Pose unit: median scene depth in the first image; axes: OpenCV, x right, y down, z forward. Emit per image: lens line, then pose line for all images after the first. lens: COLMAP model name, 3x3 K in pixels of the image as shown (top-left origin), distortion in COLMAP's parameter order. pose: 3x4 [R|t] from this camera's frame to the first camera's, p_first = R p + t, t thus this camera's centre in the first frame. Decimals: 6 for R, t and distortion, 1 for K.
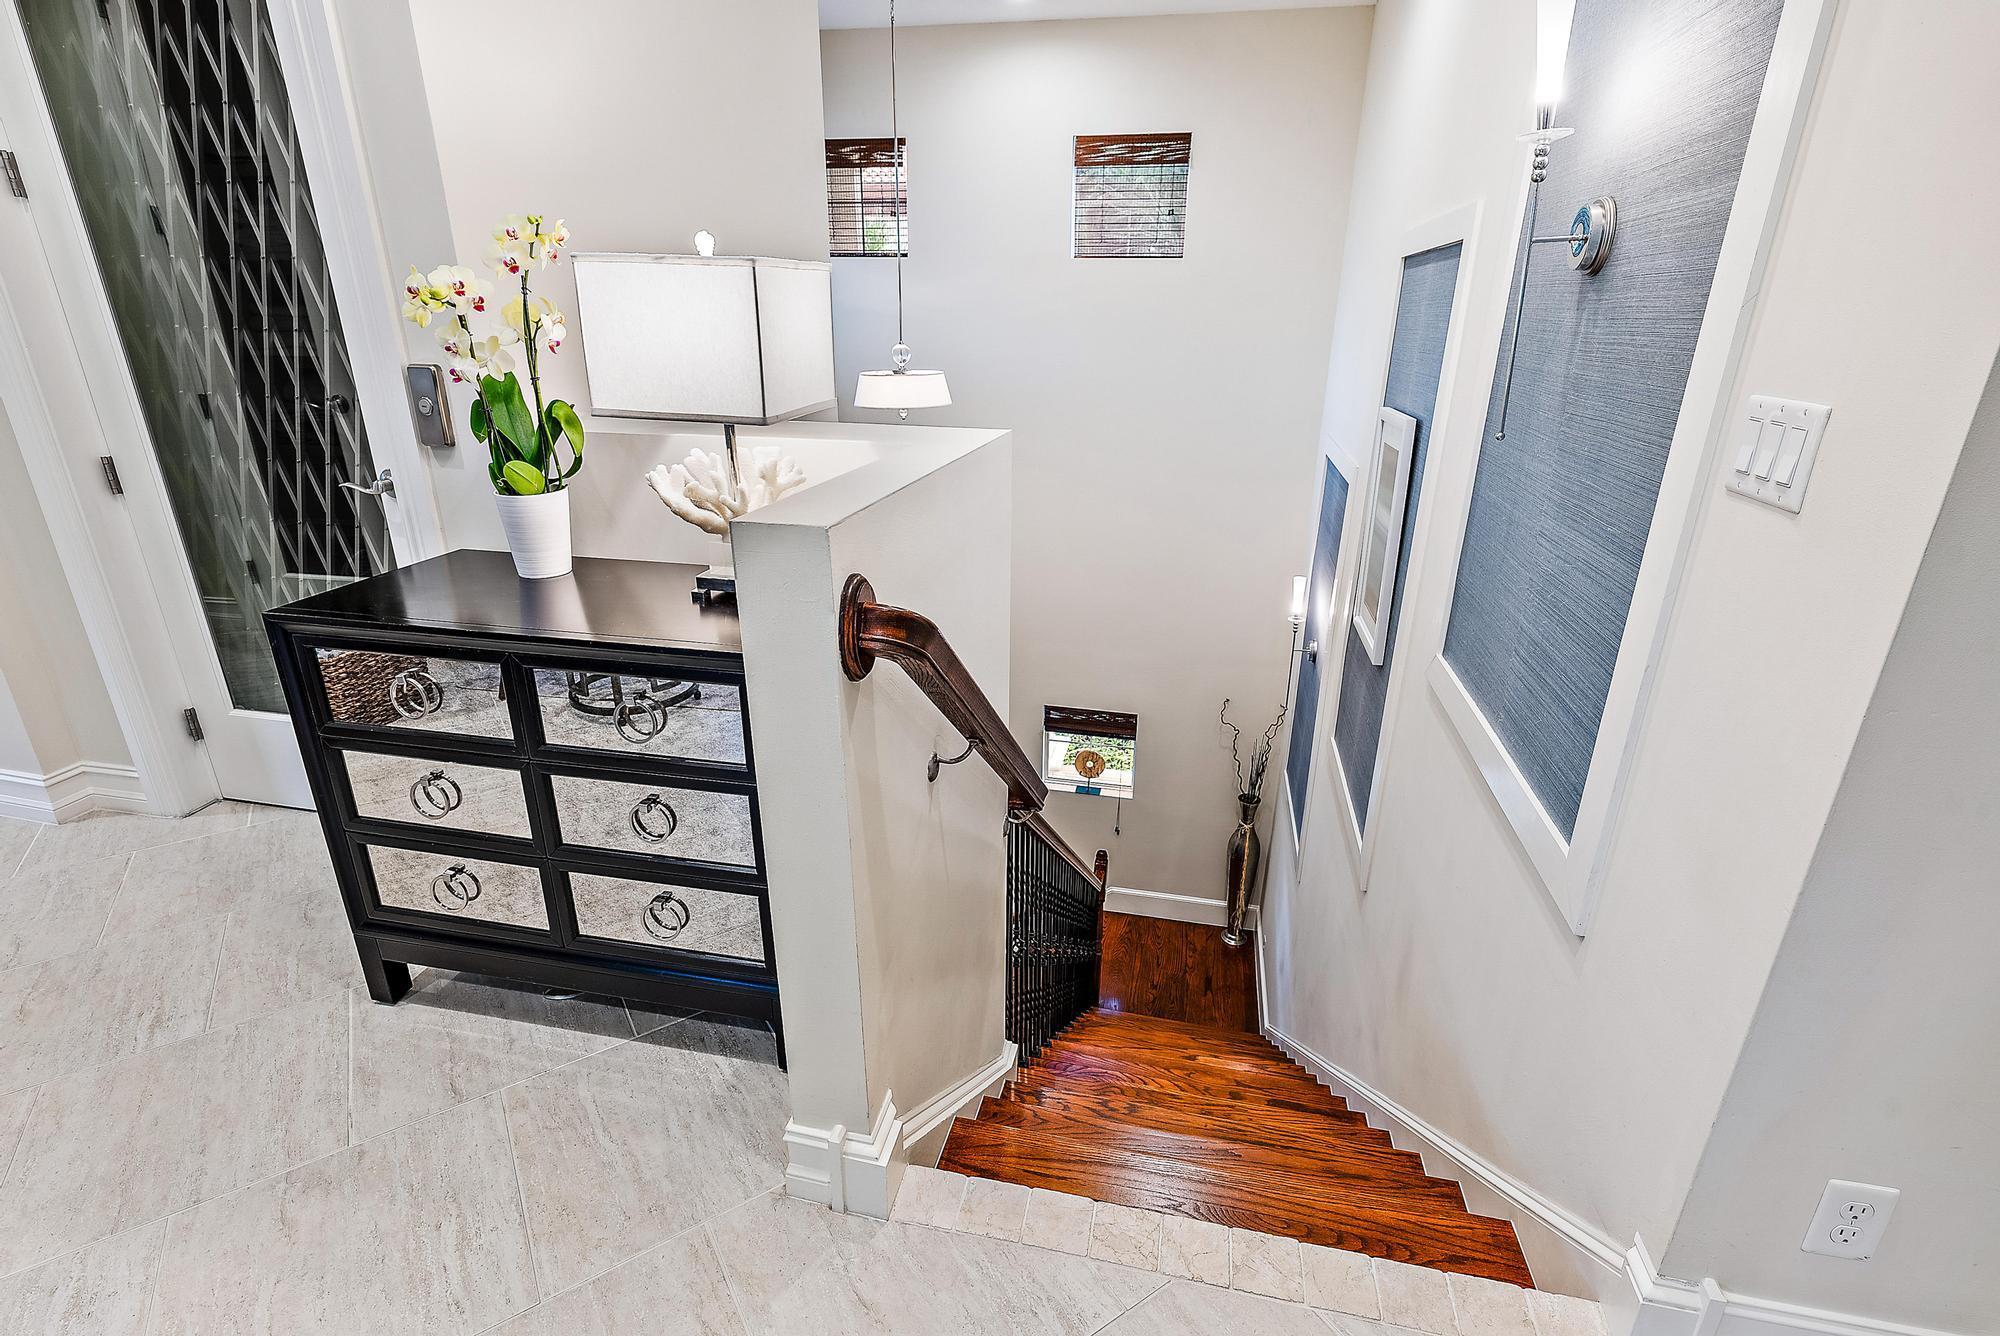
lens RADIAL K [[942.2, 0, 1004.1], [0, 942.2, 647.9], [0, 0, 1]] dist [-0.000254, -0.000562]
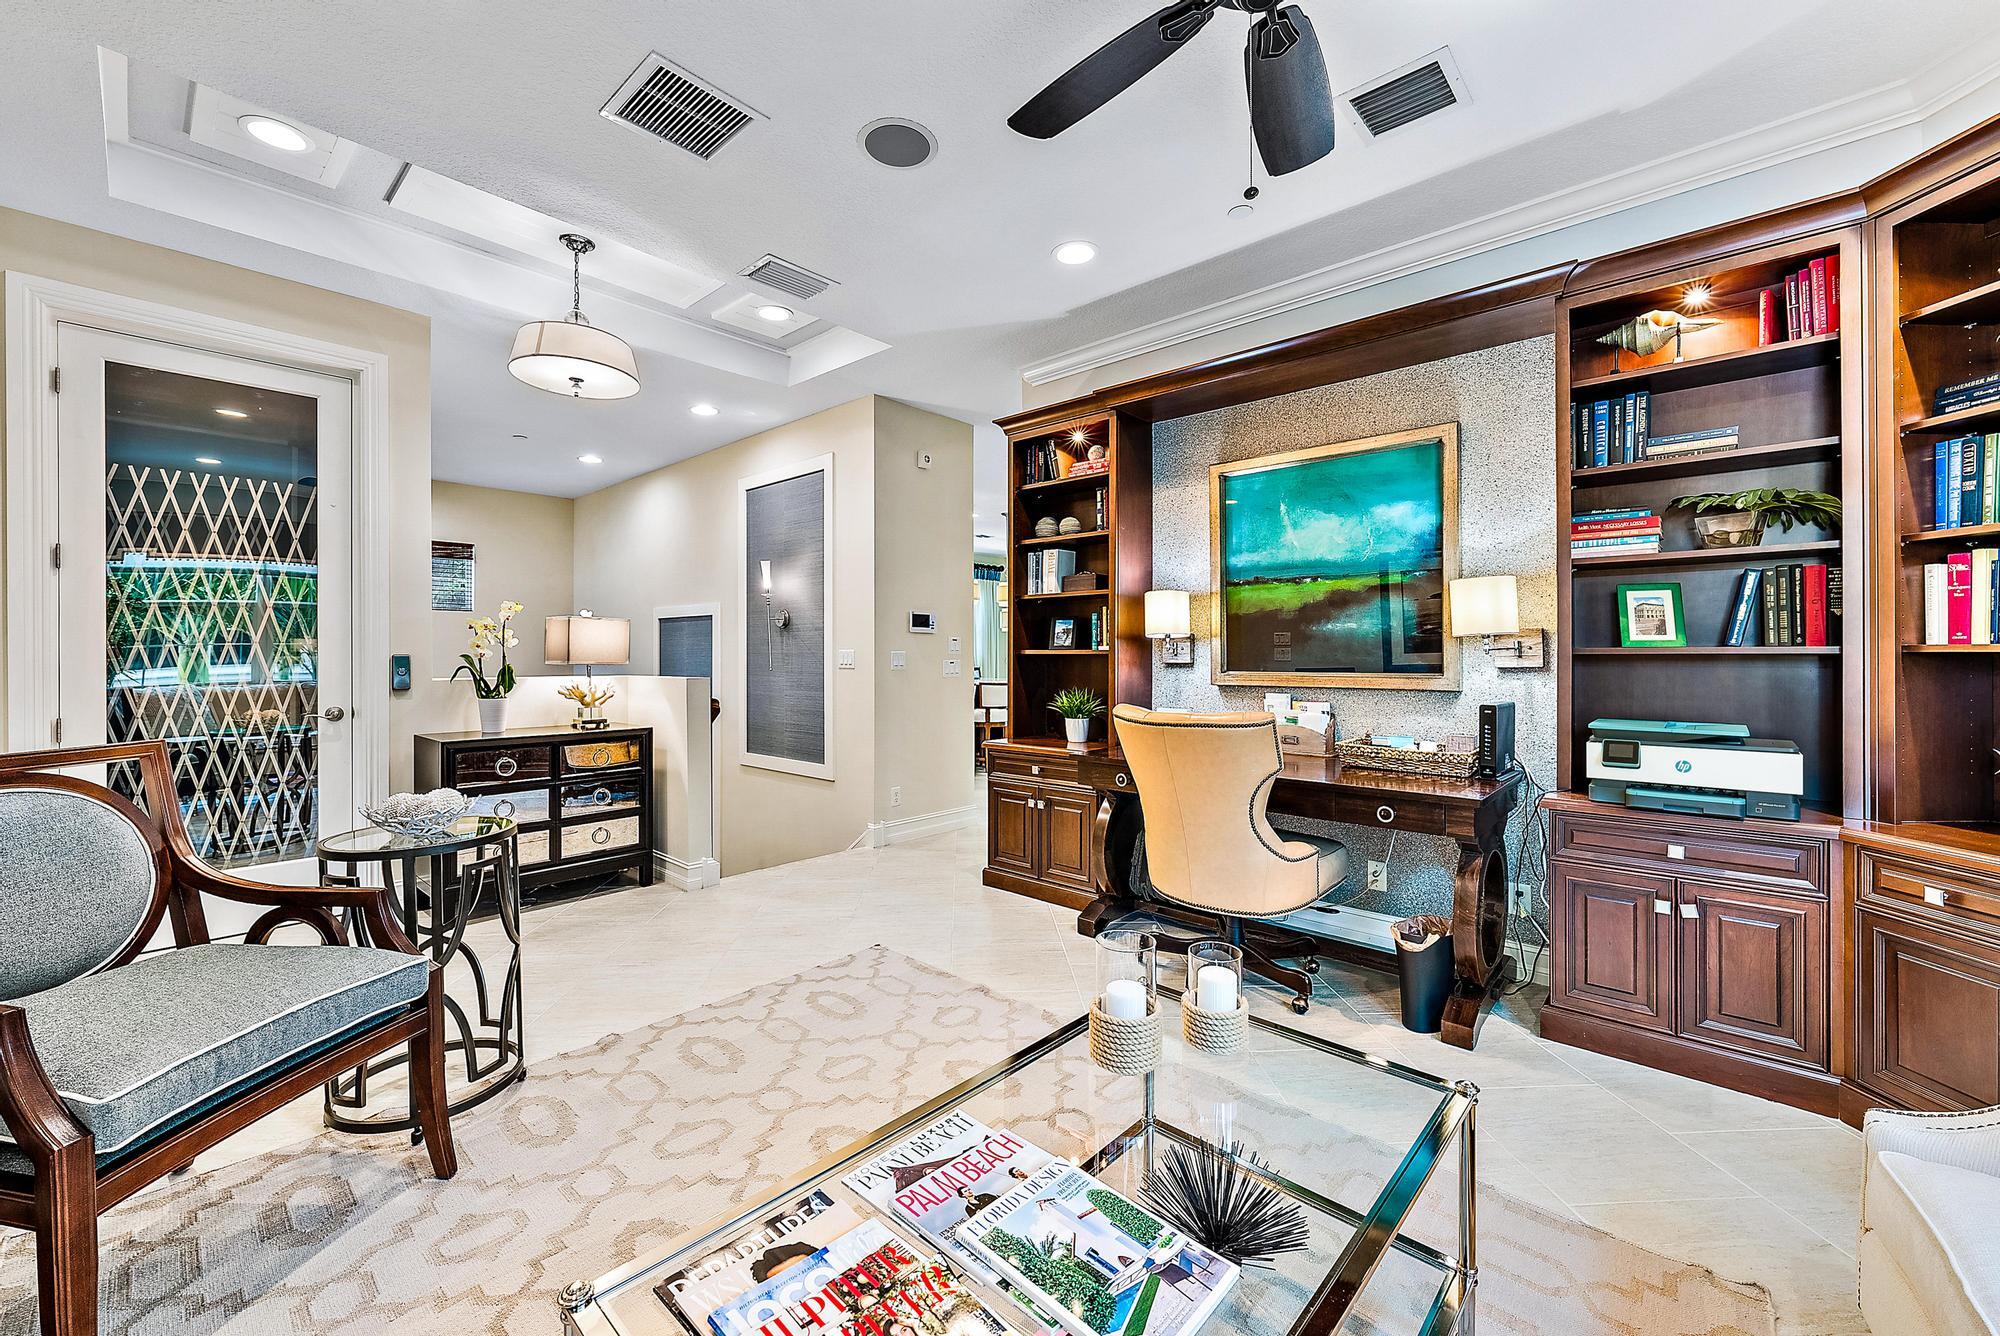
lens RADIAL K [[806.4, 0, 996.7], [0, 806.4, 646.9], [0, 0, 1]] dist [-0.000095, -0.000006]
pose [[0.511434, -0.008509, 0.859280, -1.753868], [0.298097, 0.939614, -0.168120, 0.490613], [-0.805961, 0.342131, 0.483087, -1.262576]]
